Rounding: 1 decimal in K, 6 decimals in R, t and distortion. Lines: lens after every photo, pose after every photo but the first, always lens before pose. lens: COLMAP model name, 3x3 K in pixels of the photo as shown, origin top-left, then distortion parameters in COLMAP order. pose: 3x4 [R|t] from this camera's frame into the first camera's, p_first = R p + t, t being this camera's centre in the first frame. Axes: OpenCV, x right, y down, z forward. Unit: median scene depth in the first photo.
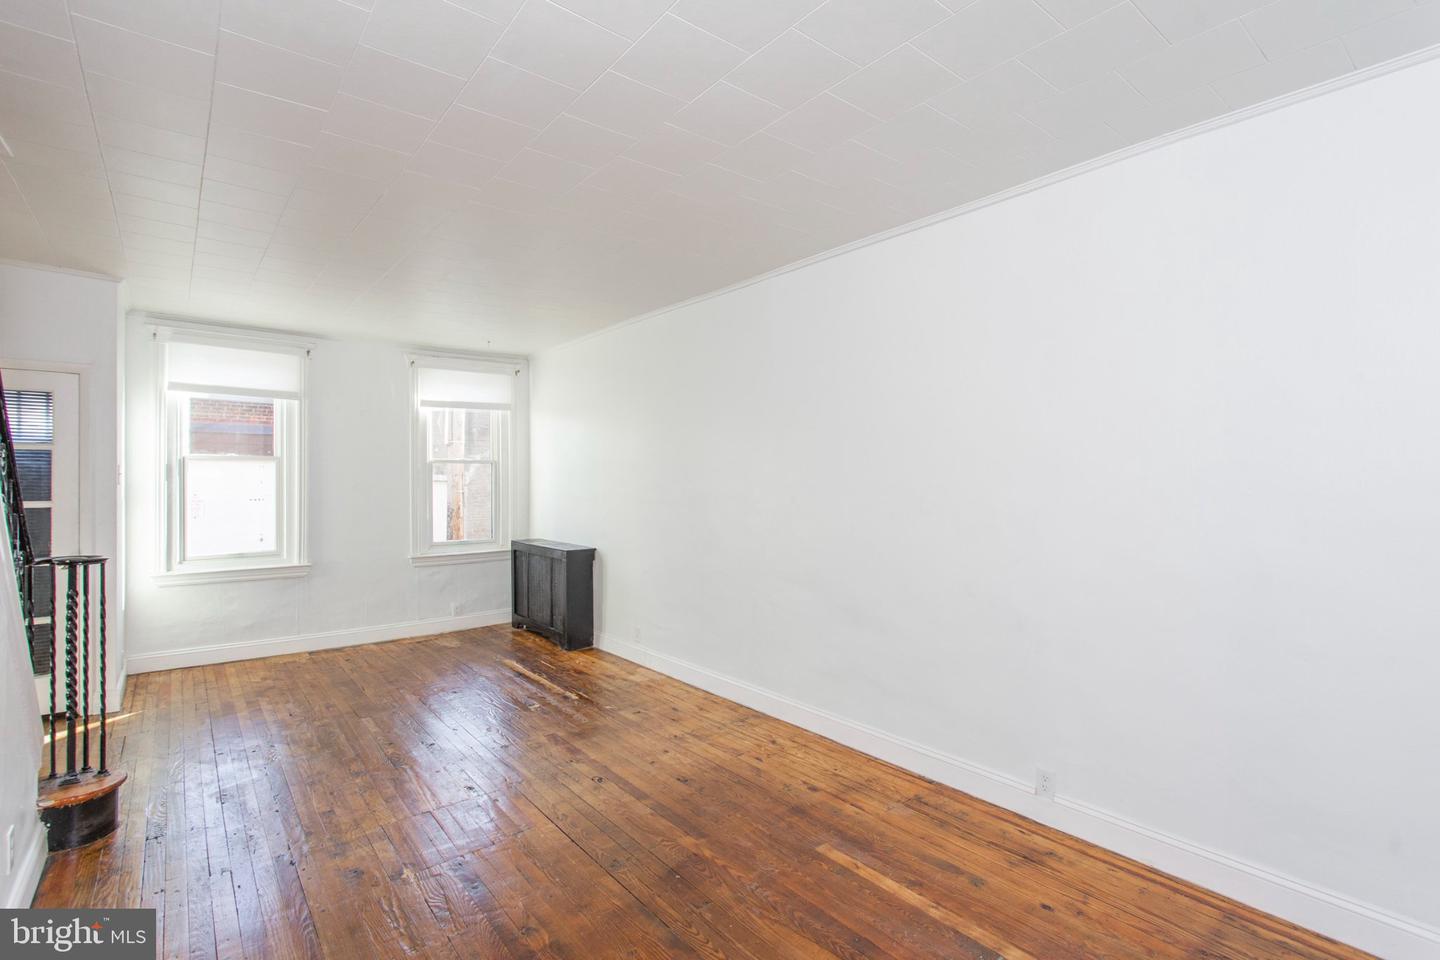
lens RADIAL K [[688.7, 0, 716.3], [0, 688.7, 476.4], [0, 0, 1]] dist [0.000097, -0.000652]
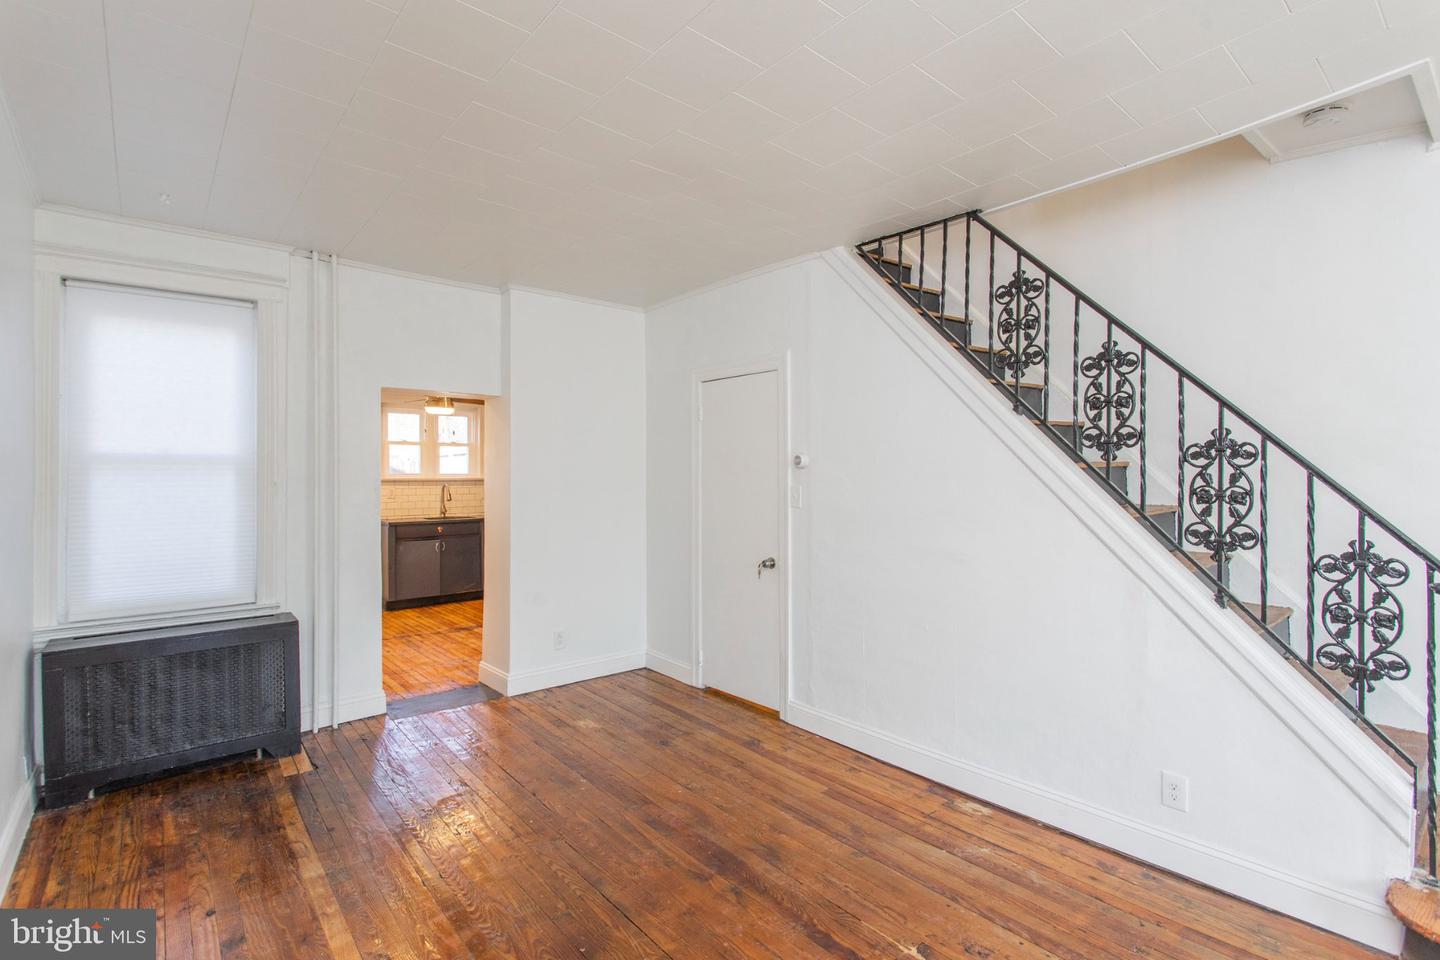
lens RADIAL K [[688.7, 0, 723.7], [0, 688.7, 482.1], [0, 0, 1]] dist [0.000097, -0.000652]
pose [[-0.999621, 0.004818, -0.027118, -0.093364], [0.004727, 0.999983, 0.003397, 0.006198], [0.027134, 0.003268, -0.999626, 0.830356]]
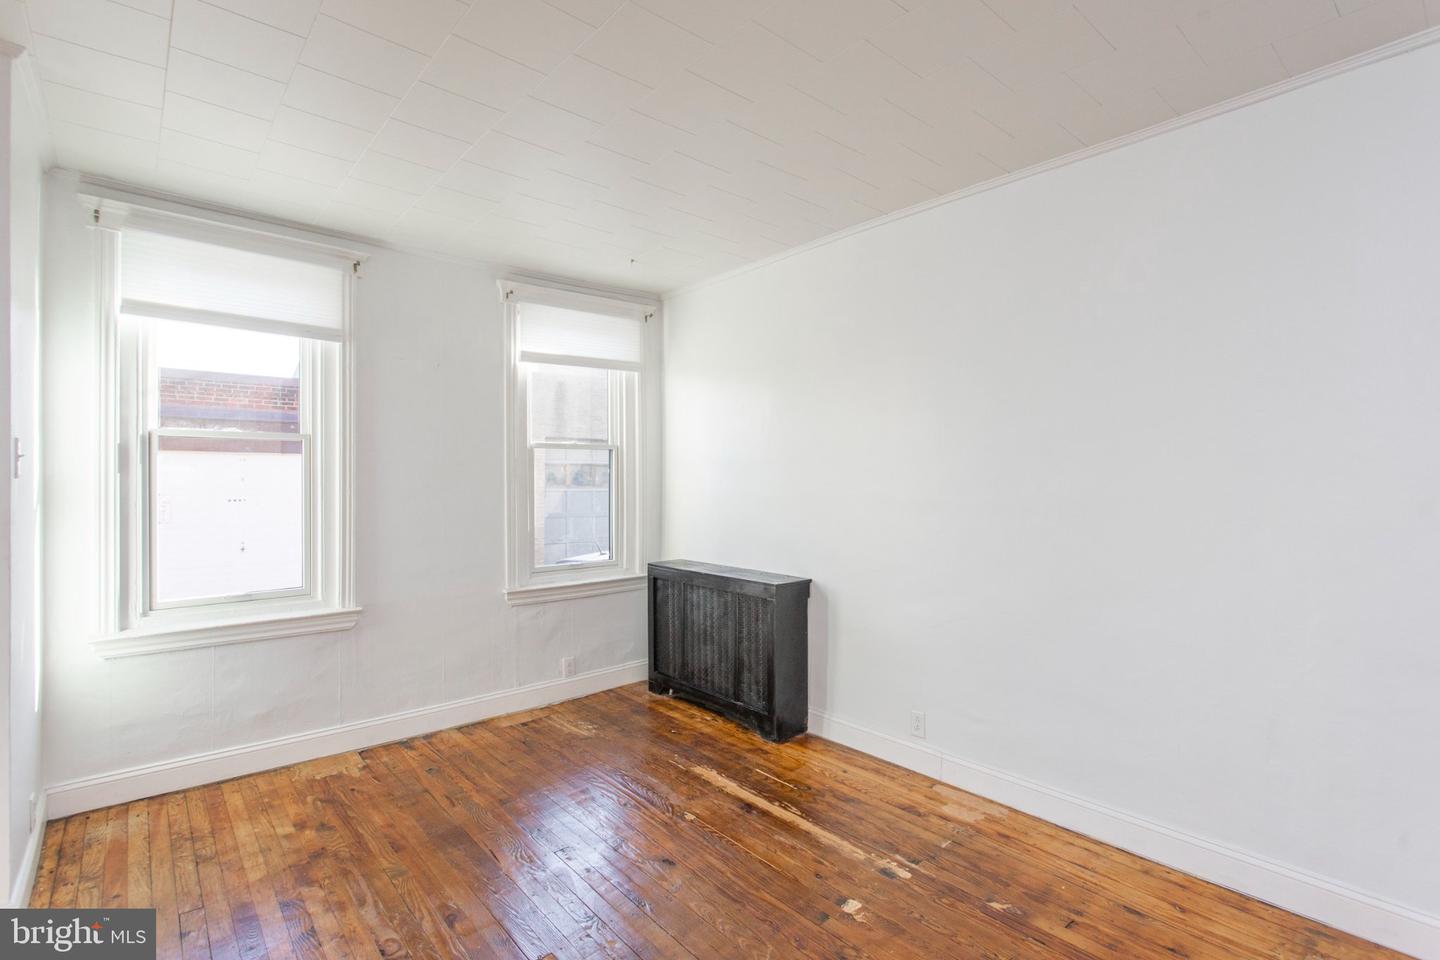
lens RADIAL K [[688.7, 0, 719.4], [0, 688.7, 476.6], [0, 0, 1]] dist [0.000097, -0.000652]
pose [[0.999232, -0.000424, 0.039184, -0.305014], [0.000320, 0.999996, 0.002673, 0.007677], [-0.039185, -0.002659, 0.999228, 0.386842]]
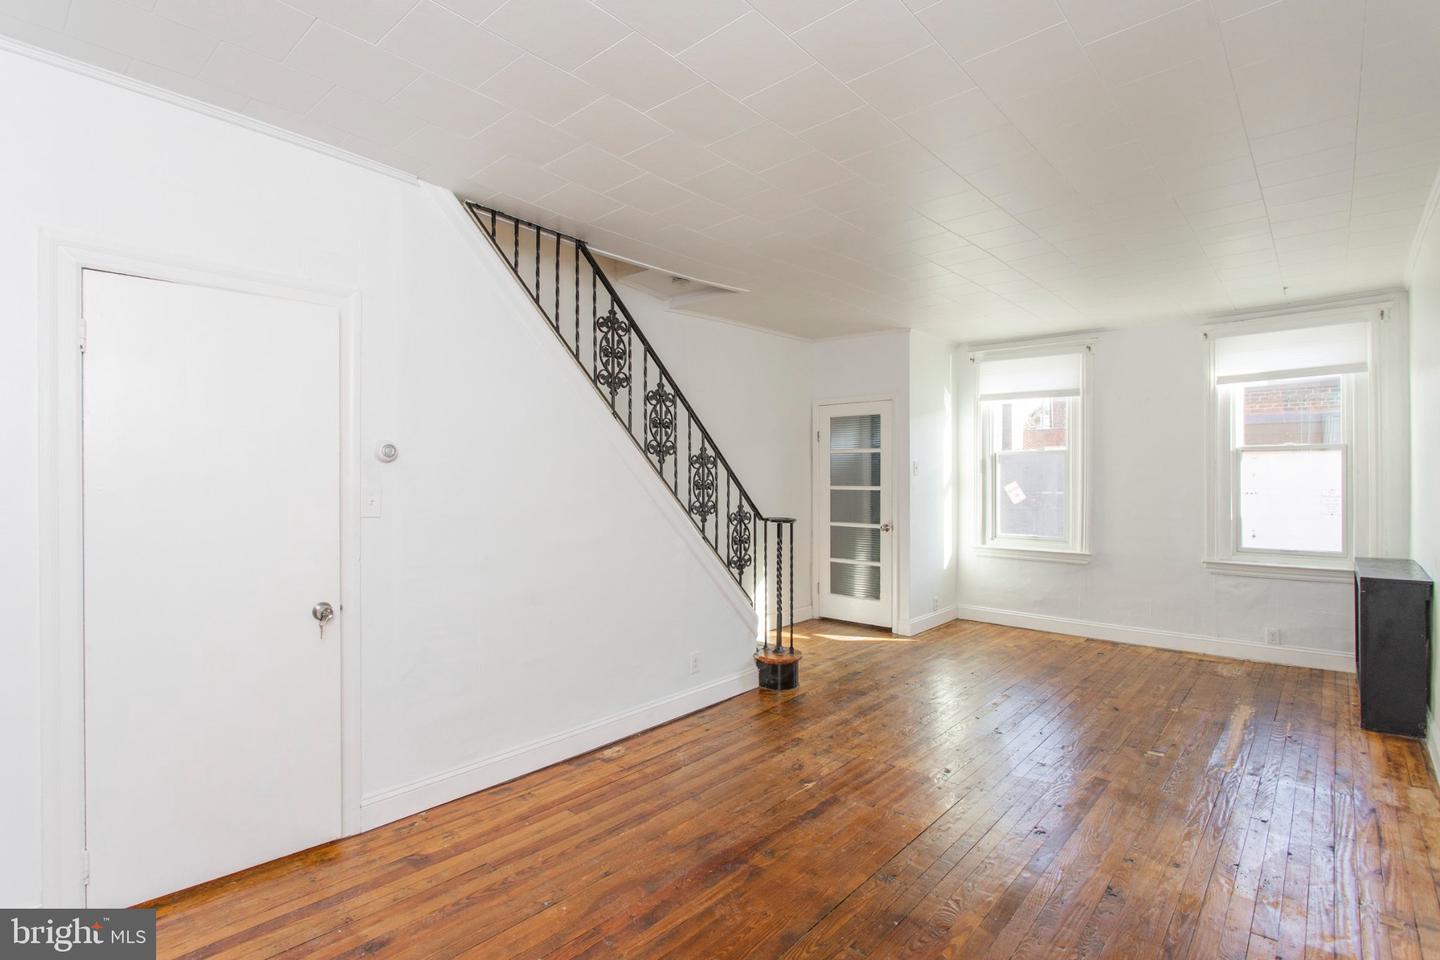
lens RADIAL K [[688.7, 0, 712.7], [0, 688.7, 477.0], [0, 0, 1]] dist [0.000097, -0.000652]
pose [[0.165984, 0.005438, -0.986113, 0.346121], [0.005000, 0.999967, 0.006356, 0.003521], [0.986116, -0.005985, 0.165951, 0.284592]]
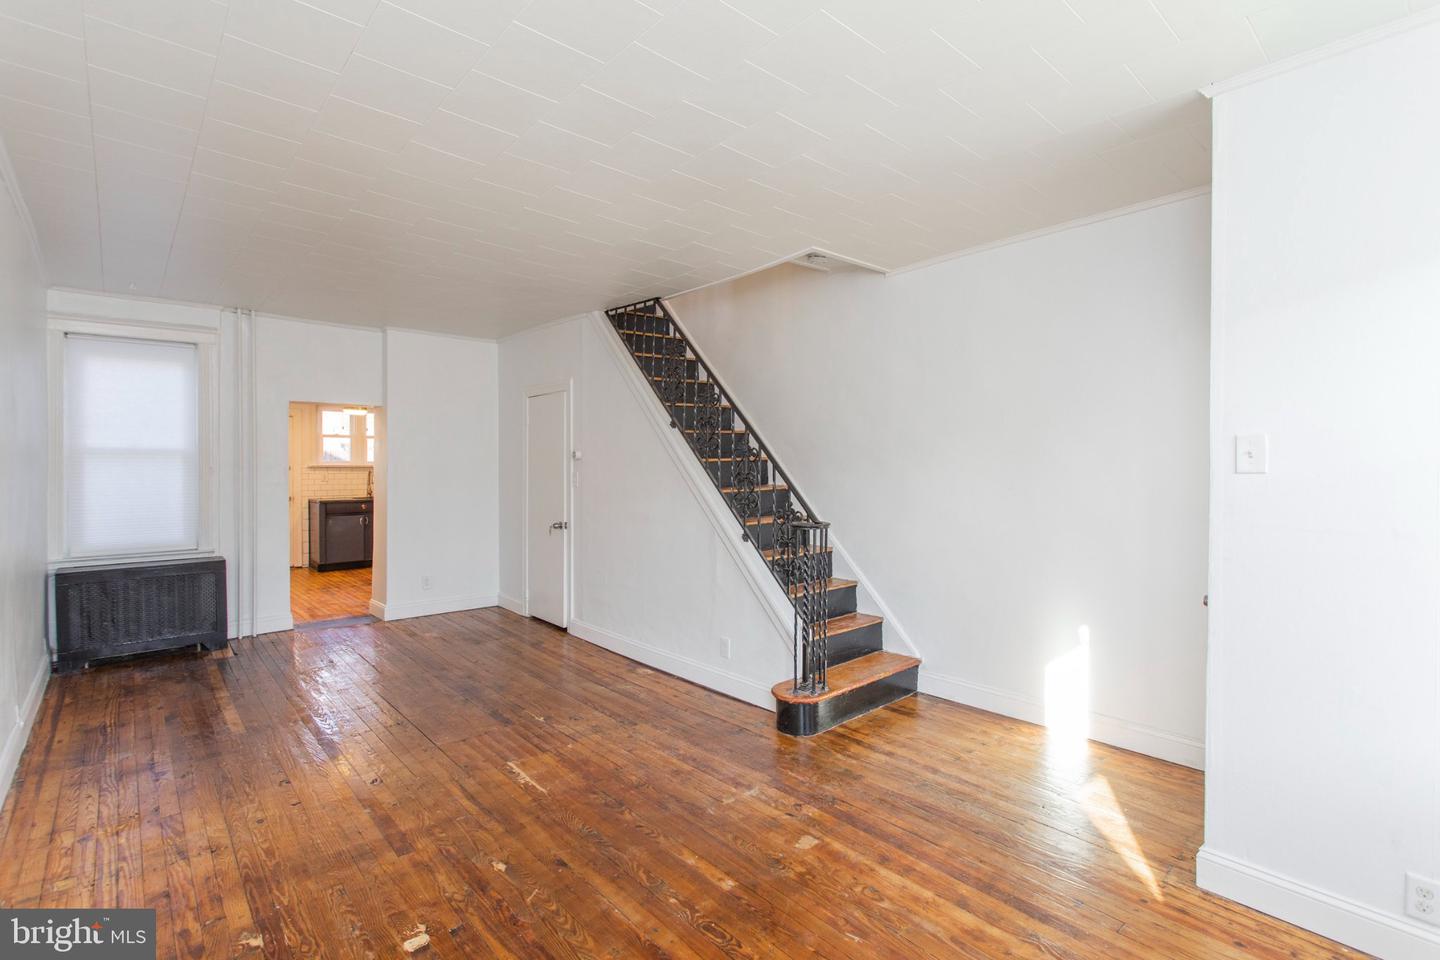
lens RADIAL K [[688.7, 0, 724.7], [0, 688.7, 480.6], [0, 0, 1]] dist [0.000097, -0.000652]
pose [[-0.998683, -0.000304, -0.051298, -0.357915], [-0.001206, 0.999845, 0.017548, 0.007392], [0.051284, 0.017586, -0.998529, 1.168805]]
